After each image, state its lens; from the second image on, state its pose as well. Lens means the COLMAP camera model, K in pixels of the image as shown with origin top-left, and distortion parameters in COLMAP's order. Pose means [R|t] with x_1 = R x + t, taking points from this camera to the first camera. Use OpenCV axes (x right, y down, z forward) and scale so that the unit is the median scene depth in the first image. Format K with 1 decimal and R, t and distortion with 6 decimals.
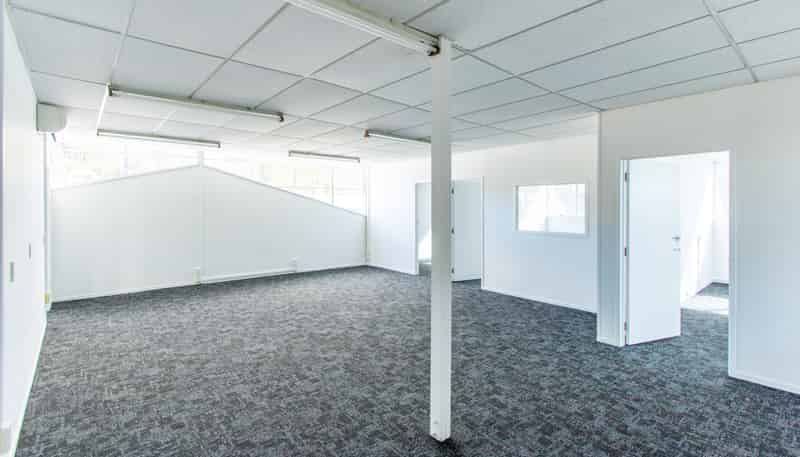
lens RADIAL K [[372.1, 0, 409.6], [0, 372.1, 208.7], [0, 0, 1]] dist [0.005854, -0.000139]
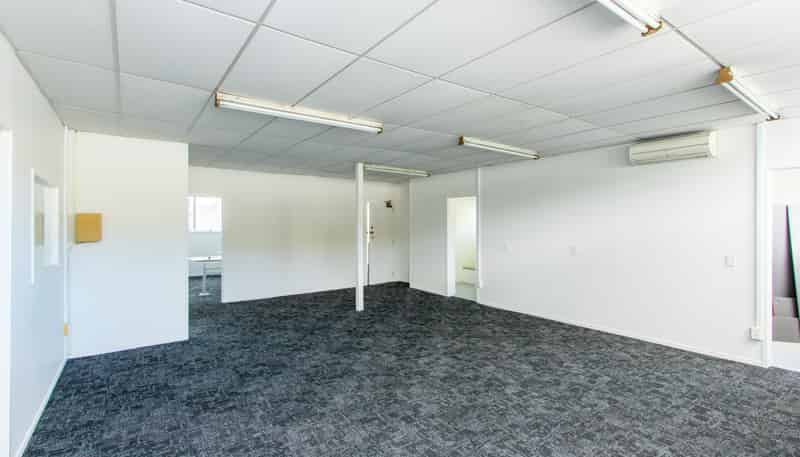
lens RADIAL K [[372.1, 0, 399.1], [0, 372.1, 226.2], [0, 0, 1]] dist [0.005854, -0.000139]
pose [[-0.994124, -0.003049, 0.108208, -0.390423], [-0.002437, 0.999980, 0.005789, -0.009979], [-0.108224, 0.005491, -0.994111, 2.908153]]
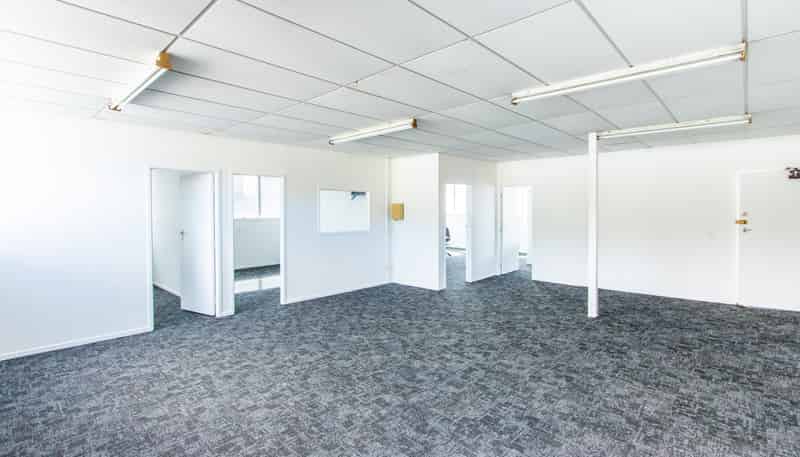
lens RADIAL K [[372.1, 0, 395.2], [0, 372.1, 210.0], [0, 0, 1]] dist [0.005854, -0.000139]
pose [[-0.081105, -0.005841, 0.996688, -1.569860], [0.004180, 0.999972, 0.006201, -0.017966], [-0.996697, 0.004669, -0.081078, 1.844348]]
